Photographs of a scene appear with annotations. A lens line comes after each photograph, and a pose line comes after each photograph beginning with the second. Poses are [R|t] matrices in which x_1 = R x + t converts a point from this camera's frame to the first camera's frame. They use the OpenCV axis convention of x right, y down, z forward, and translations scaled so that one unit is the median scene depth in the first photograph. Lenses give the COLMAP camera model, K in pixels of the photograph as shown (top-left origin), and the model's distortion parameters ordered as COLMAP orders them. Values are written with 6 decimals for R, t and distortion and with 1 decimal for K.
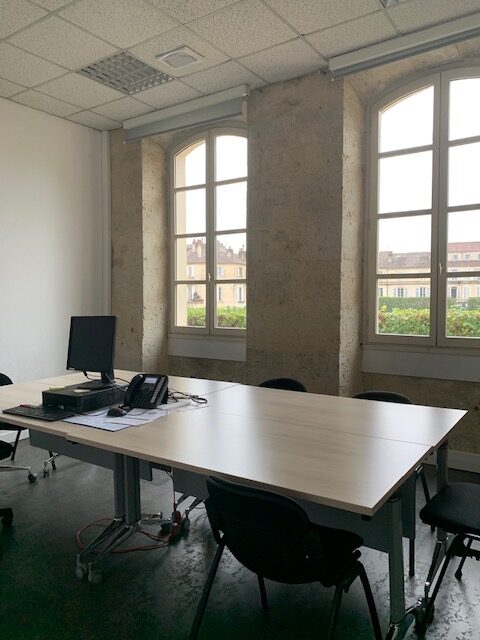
lens RADIAL K [[484.4, 0, 245.1], [0, 484.4, 319.4], [0, 0, 1]] dist [0.009153, 0.006987]
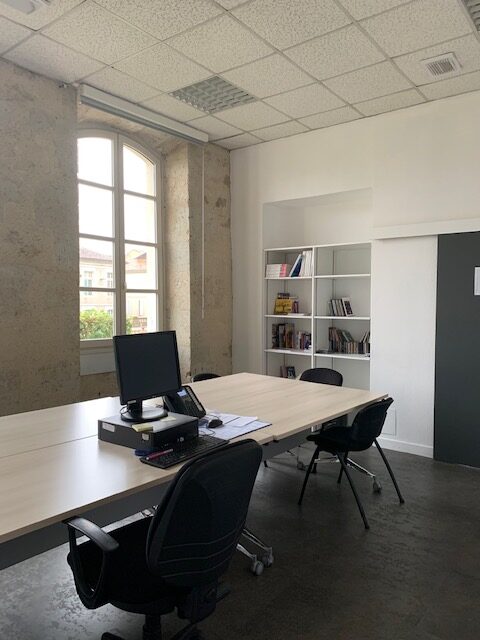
lens RADIAL K [[484.4, 0, 244.9], [0, 484.4, 320.9], [0, 0, 1]] dist [0.009153, 0.006987]
pose [[0.078668, -0.021167, 0.996676, -0.819836], [0.044496, 0.998853, 0.017701, -0.018952], [-0.995907, 0.042955, 0.079520, 0.550269]]
